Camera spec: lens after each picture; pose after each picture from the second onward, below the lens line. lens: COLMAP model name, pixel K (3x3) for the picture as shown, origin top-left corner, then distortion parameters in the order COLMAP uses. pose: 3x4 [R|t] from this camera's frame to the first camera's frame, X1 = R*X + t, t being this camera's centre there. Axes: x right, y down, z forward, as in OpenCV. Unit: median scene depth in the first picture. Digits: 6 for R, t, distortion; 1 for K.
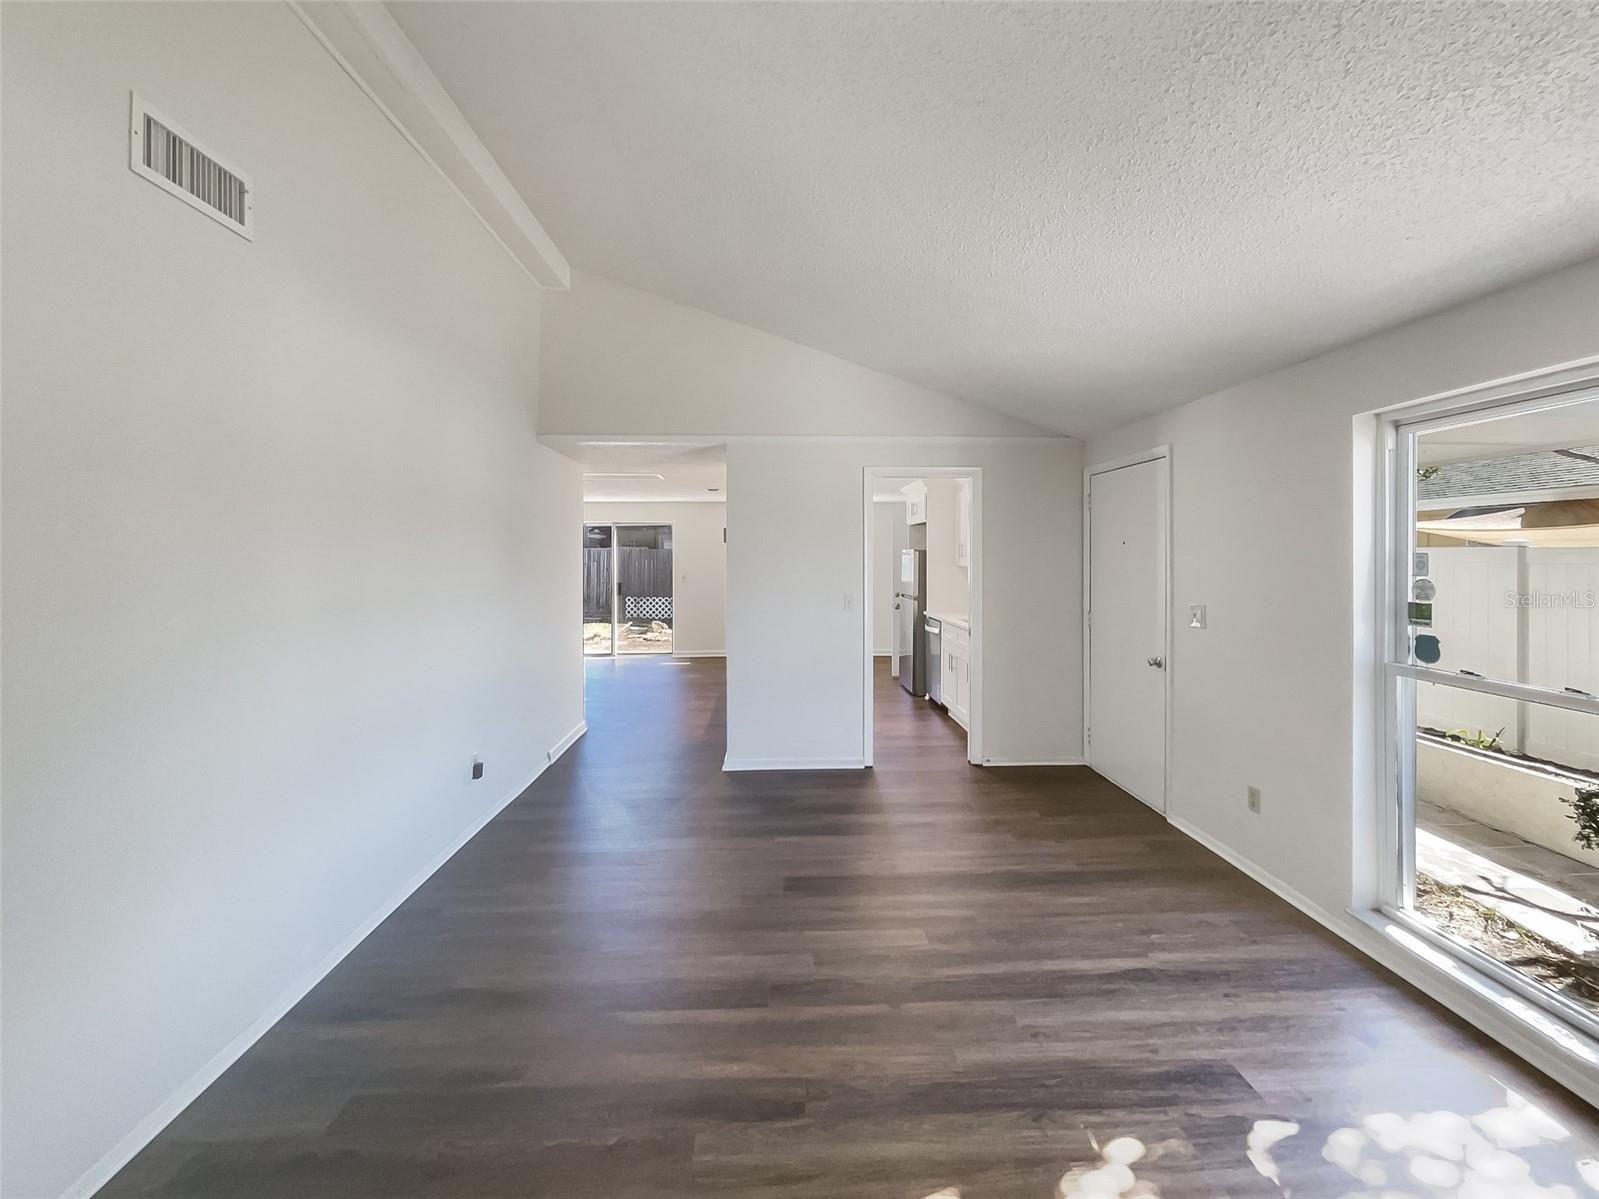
lens RADIAL K [[684.1, 0, 797.5], [0, 684.1, 550.3], [0, 0, 1]] dist [-0.000291, 0.001851]
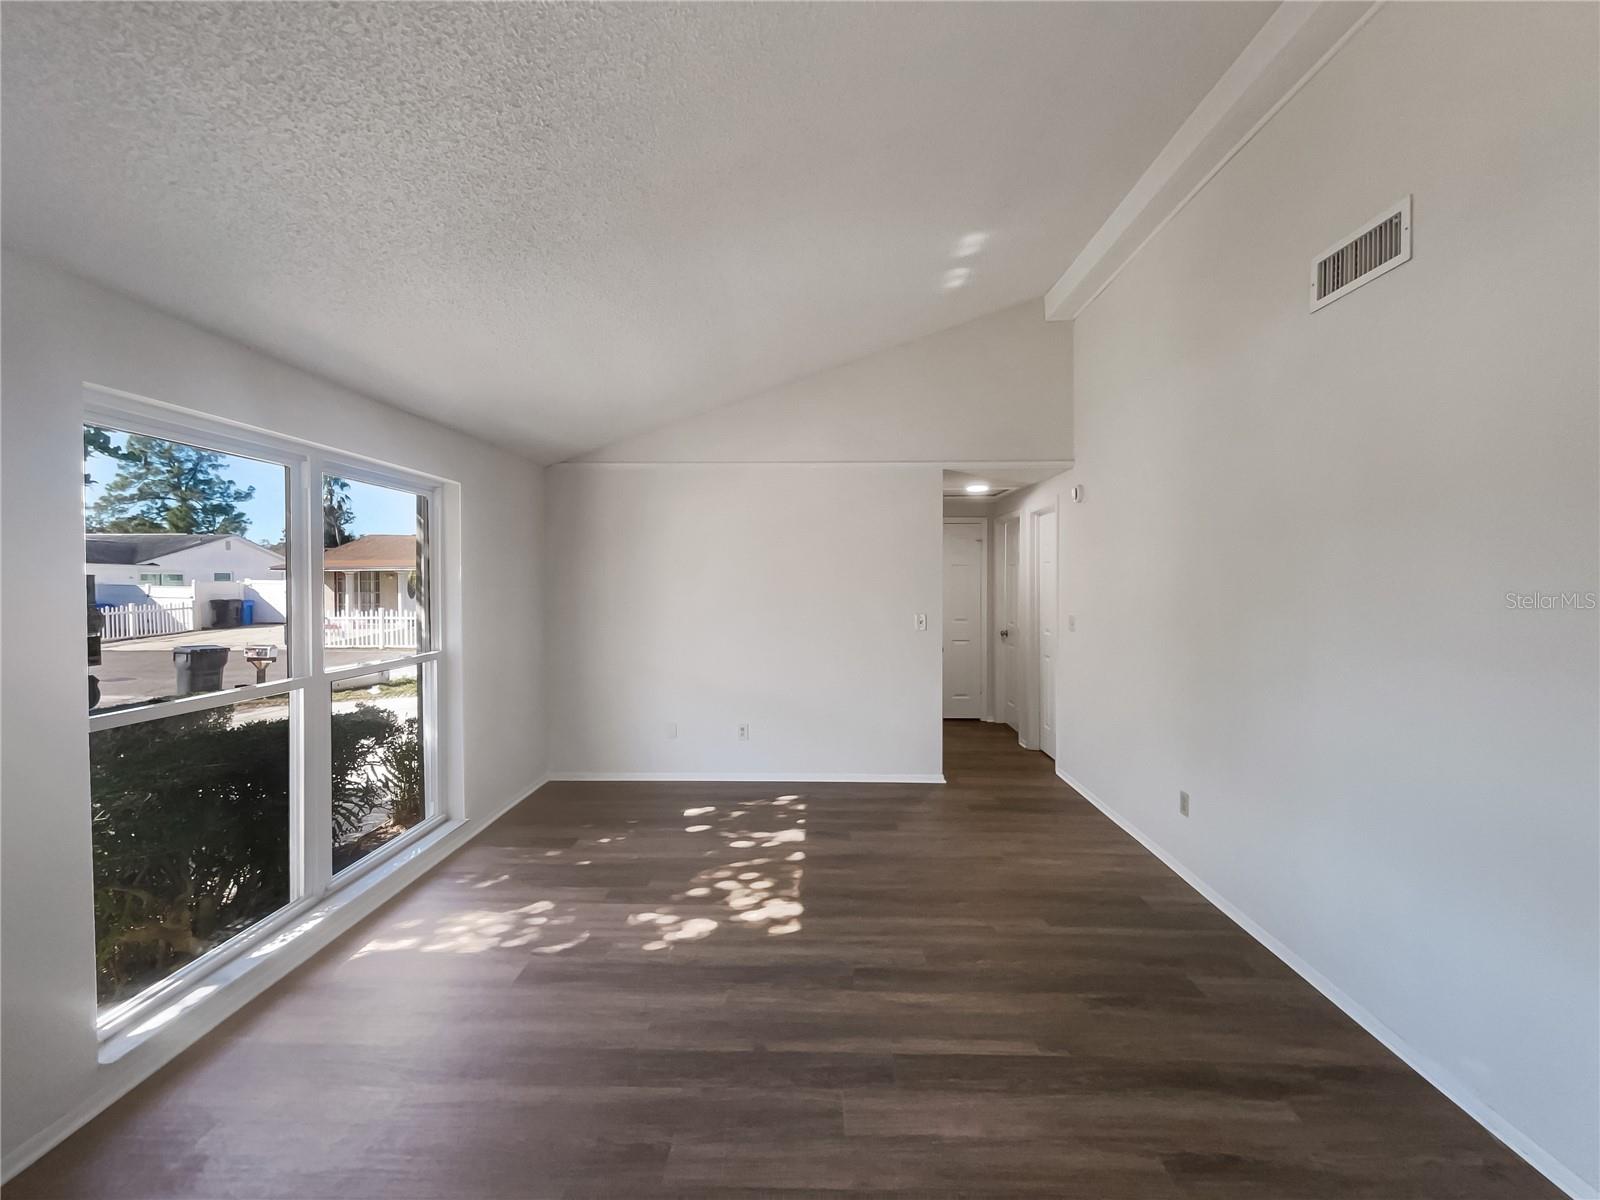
lens RADIAL K [[646.1, 0, 790.6], [0, 646.1, 592.1], [0, 0, 1]] dist [-0.012028, 0.004490]
pose [[-0.996245, 0.002996, 0.086526, 0.020992], [0.003702, 0.999961, 0.007998, 0.023440], [-0.086499, 0.008288, -0.996217, 2.102147]]
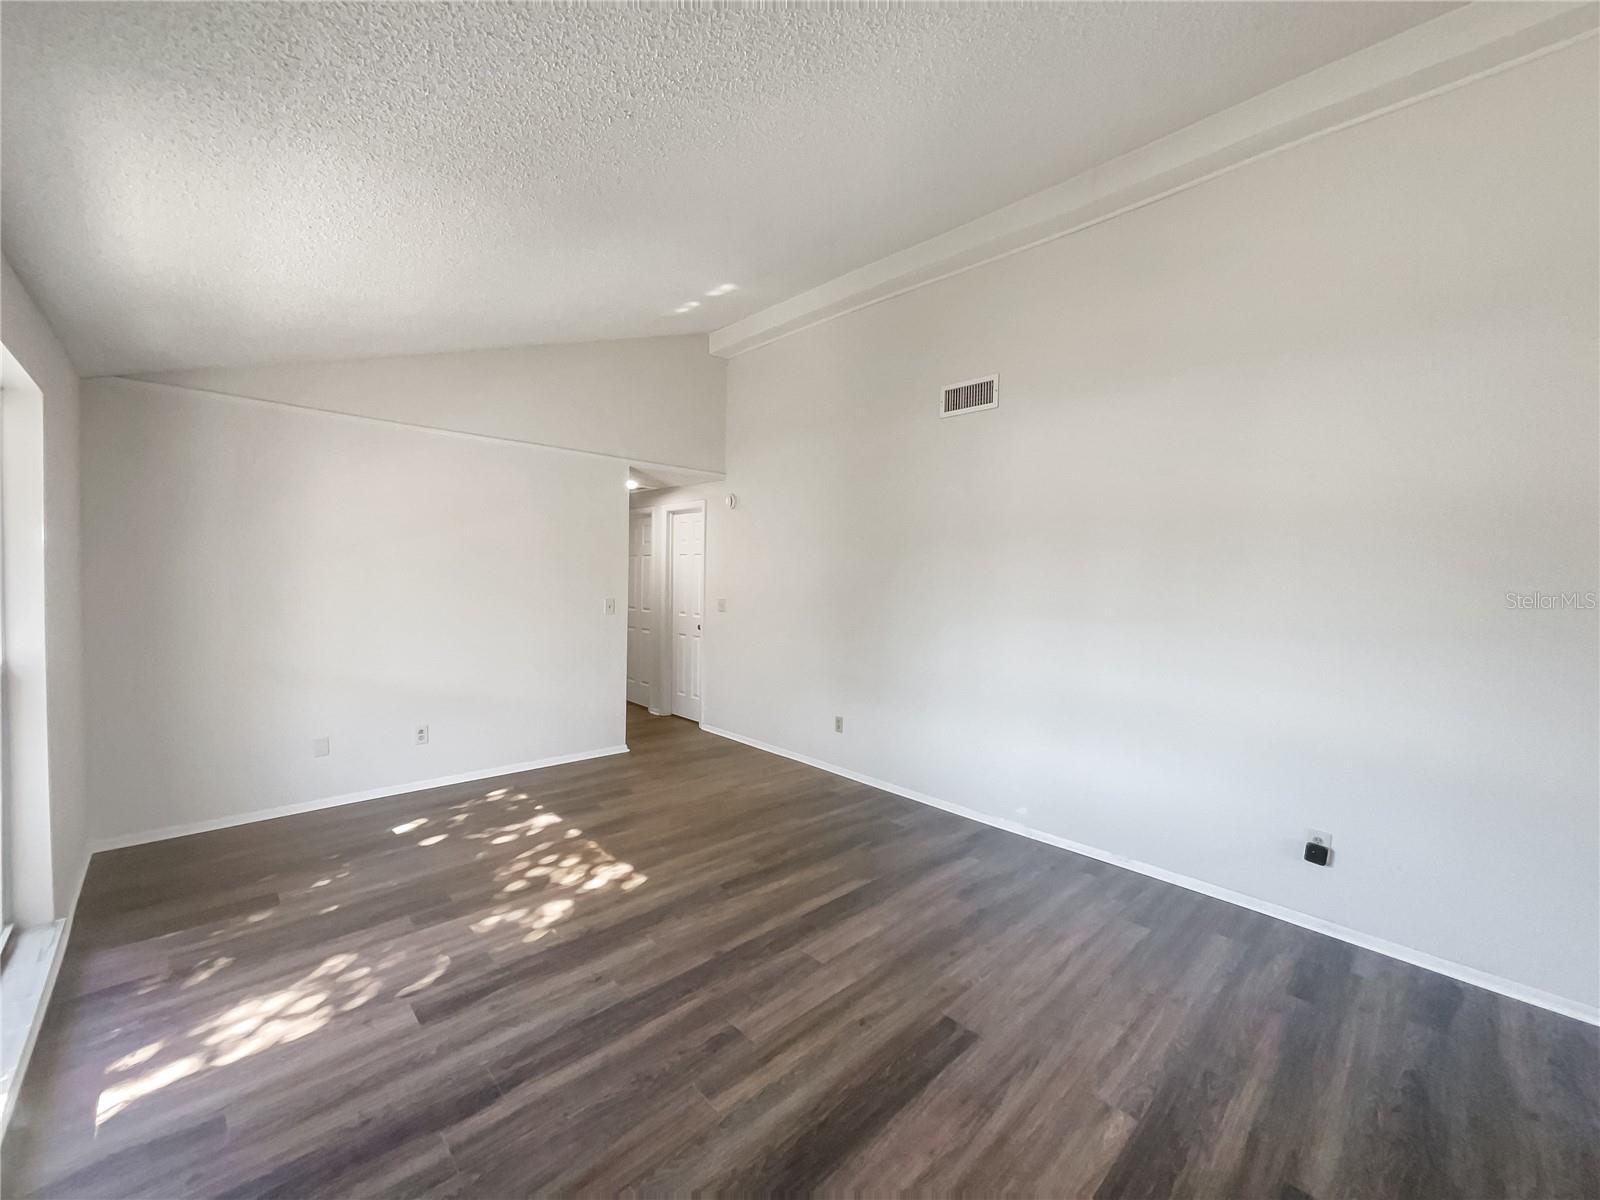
lens RADIAL K [[646.1, 0, 797.5], [0, 646.1, 597.6], [0, 0, 1]] dist [-0.012028, 0.004490]
pose [[-0.757687, 0.005054, -0.652599, 0.830346], [-0.016610, 0.999497, 0.027025, 0.040785], [0.652407, 0.031316, -0.757222, 2.105685]]
